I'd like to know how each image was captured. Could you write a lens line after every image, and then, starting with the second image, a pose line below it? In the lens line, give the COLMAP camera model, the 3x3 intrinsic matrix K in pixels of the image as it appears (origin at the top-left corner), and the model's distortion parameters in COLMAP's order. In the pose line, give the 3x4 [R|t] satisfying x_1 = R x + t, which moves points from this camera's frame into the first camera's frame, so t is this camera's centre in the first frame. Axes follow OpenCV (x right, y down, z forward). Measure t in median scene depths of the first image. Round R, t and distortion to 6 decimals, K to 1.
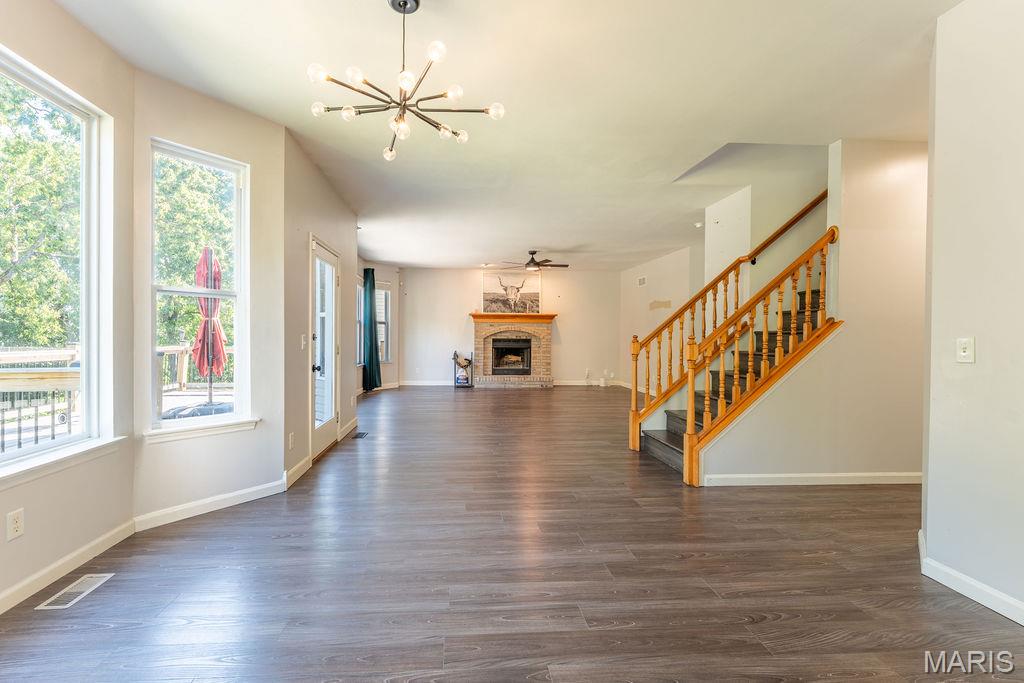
lens RADIAL K [[449.9, 0, 484.9], [0, 449.9, 341.1], [0, 0, 1]] dist [0.002427, 0.000279]
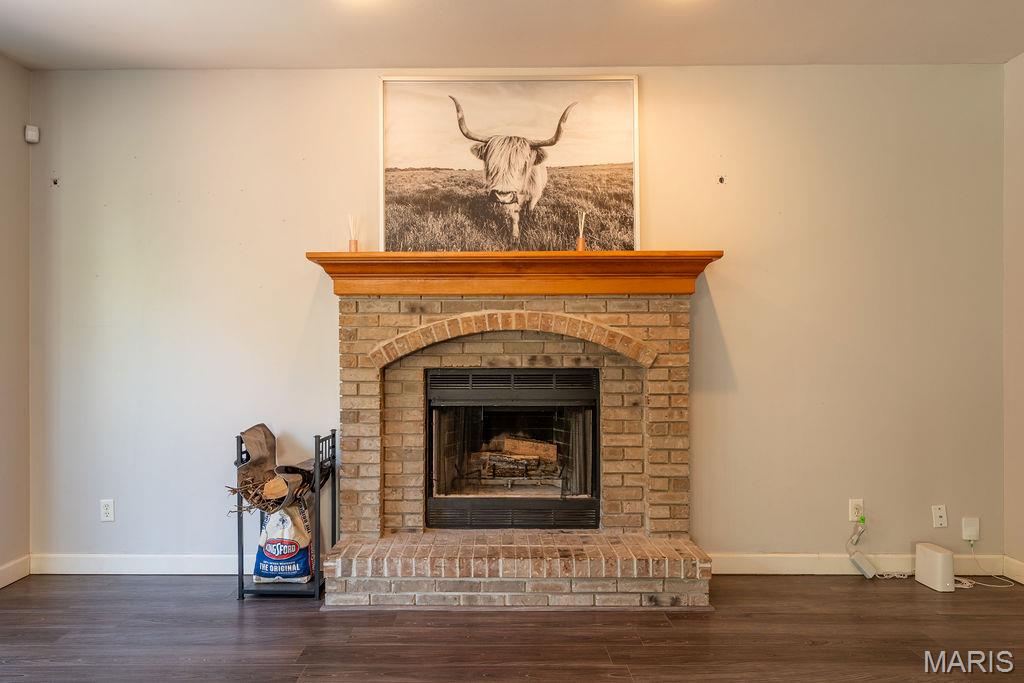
lens RADIAL K [[658.1, 0, 504.4], [0, 658.1, 350.0], [0, 0, 1]] dist [-0.008082, -0.000114]
pose [[0.997734, -0.010282, -0.066494, 0.078424], [0.009235, 0.999829, -0.016045, -0.009268], [0.066647, 0.015395, 0.997658, 0.675126]]
